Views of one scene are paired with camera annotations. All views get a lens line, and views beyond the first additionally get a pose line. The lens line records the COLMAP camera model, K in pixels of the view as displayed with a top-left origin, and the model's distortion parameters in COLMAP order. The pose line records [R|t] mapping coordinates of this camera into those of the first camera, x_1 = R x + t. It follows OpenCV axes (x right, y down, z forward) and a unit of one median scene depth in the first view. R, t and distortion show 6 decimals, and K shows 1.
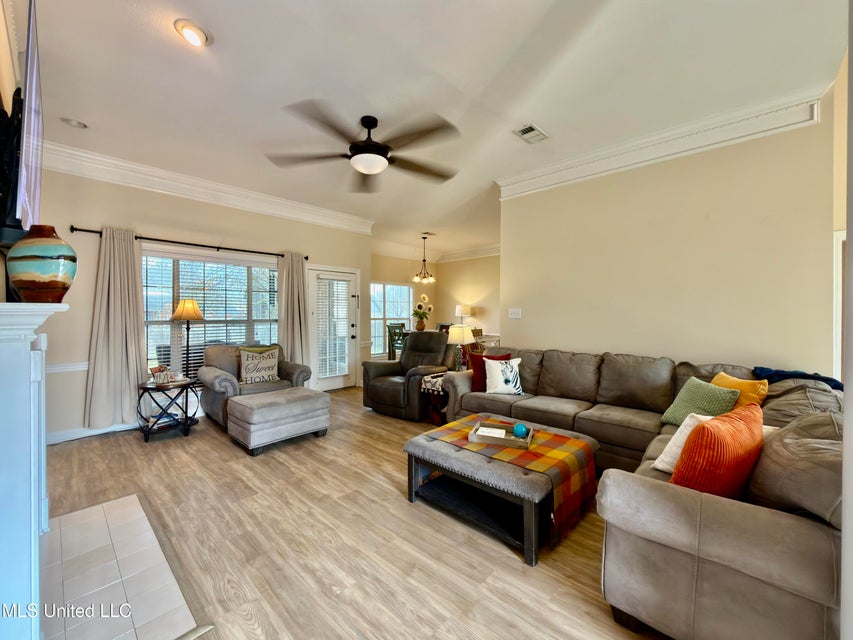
lens RADIAL K [[347.7, 0, 425.6], [0, 347.7, 316.7], [0, 0, 1]] dist [-0.000781, -0.000114]
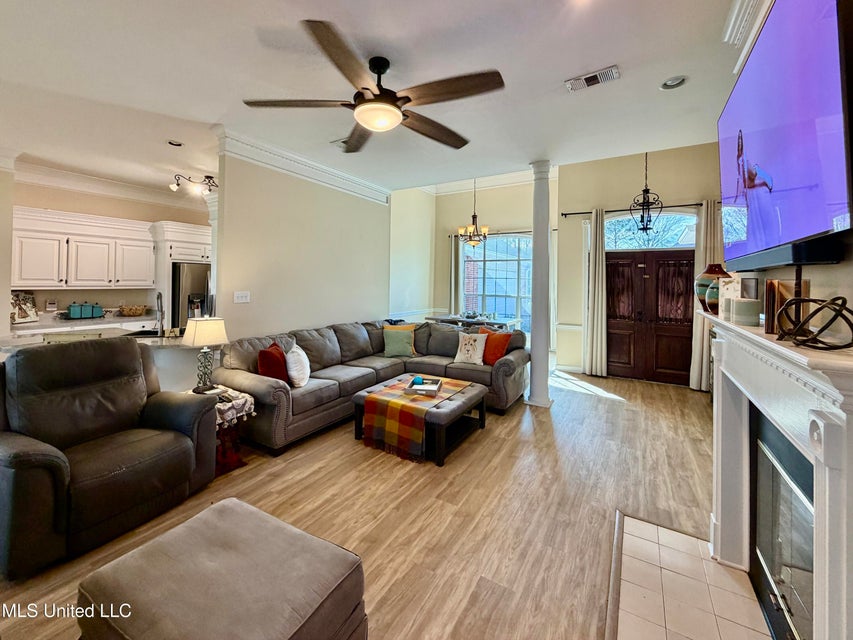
lens RADIAL K [[357.5, 0, 422.6], [0, 357.5, 277.3], [0, 0, 1]] dist [-0.001774, -0.000437]
pose [[-0.207402, 0.008308, 0.978220, -0.969852], [-0.002169, 0.999958, -0.008952, -0.072960], [-0.978253, -0.003978, -0.207375, 1.055283]]
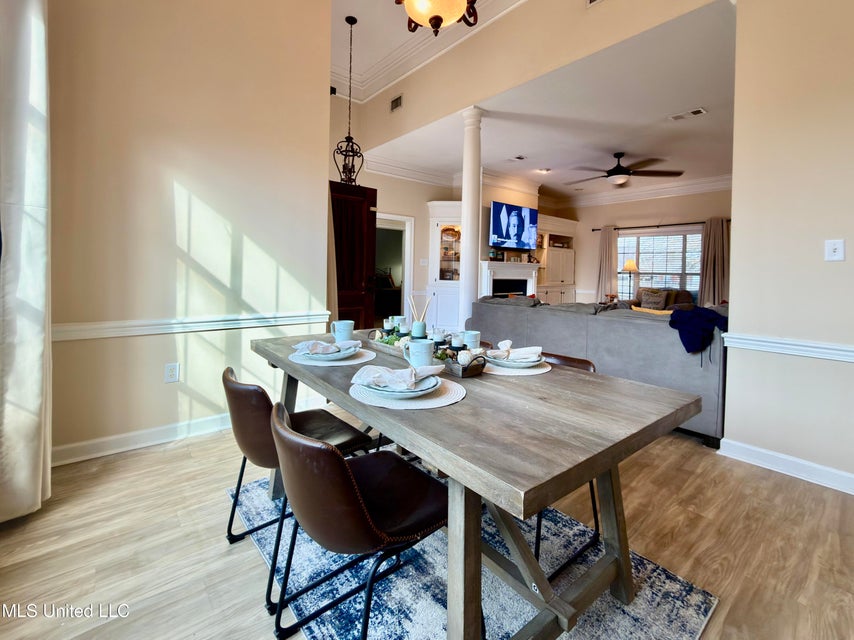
lens RADIAL K [[387.1, 0, 430.4], [0, 387.1, 276.3], [0, 0, 1]] dist [-0.000181, 0.000170]
pose [[-0.116426, 0.007785, -0.993169, 1.863080], [-0.031786, 0.999428, 0.011561, 0.058854], [0.992691, 0.032915, -0.116111, 0.298967]]
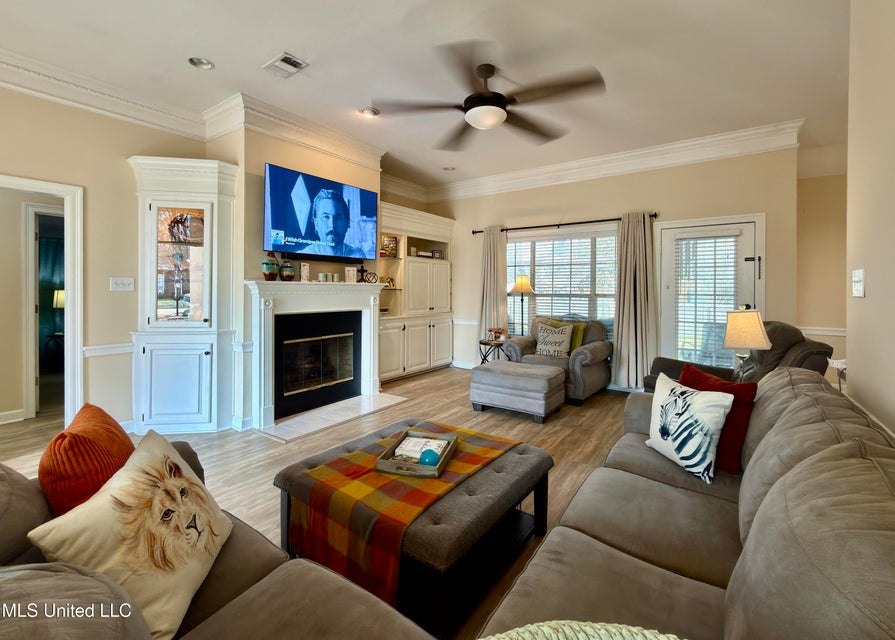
lens RADIAL K [[397.6, 0, 450.2], [0, 397.6, 294.0], [0, 0, 1]] dist [0.000846, -0.000023]
pose [[0.141591, 0.010453, -0.989870, 0.830534], [-0.013666, 0.999870, 0.008604, 0.007123], [0.989831, 0.012309, 0.141716, 0.761668]]
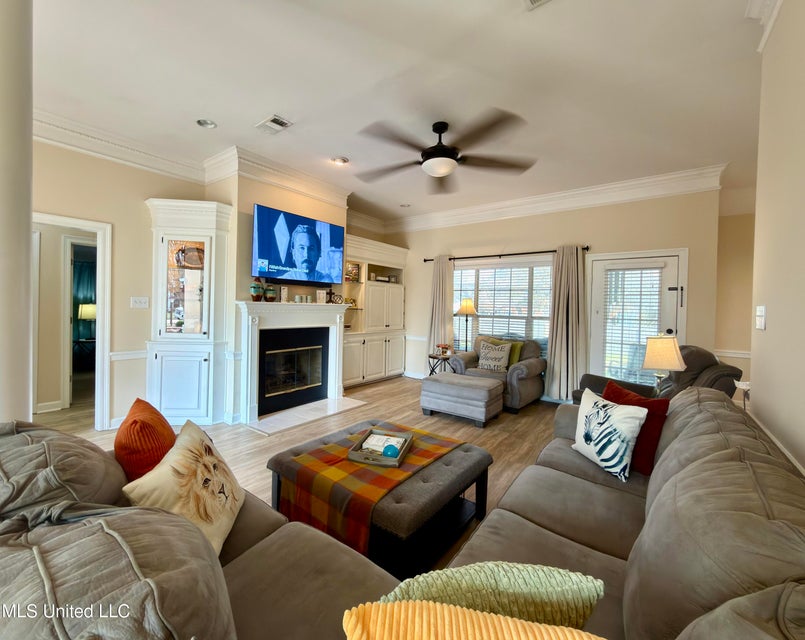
lens RADIAL K [[351.9, 0, 380.6], [0, 351.9, 312.9], [0, 0, 1]] dist [0.000684, -0.000037]
pose [[0.084889, 0.018343, -0.996222, 0.882317], [-0.031737, 0.999373, 0.015697, -0.007617], [0.995885, 0.030285, 0.085418, 0.735339]]
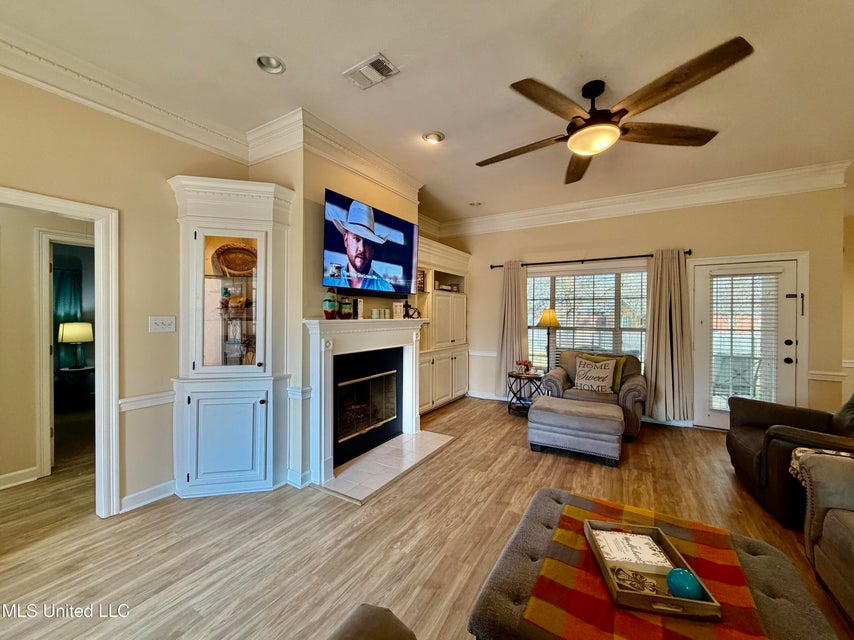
lens RADIAL K [[342.3, 0, 427.0], [0, 342.3, 320.0], [0, 0, 1]] dist [-0.000636, 0.000046]
pose [[0.205663, 0.013171, -0.978534, 0.531294], [-0.013525, 0.999852, 0.010615, -0.026613], [0.978529, 0.011052, 0.205810, 0.457788]]
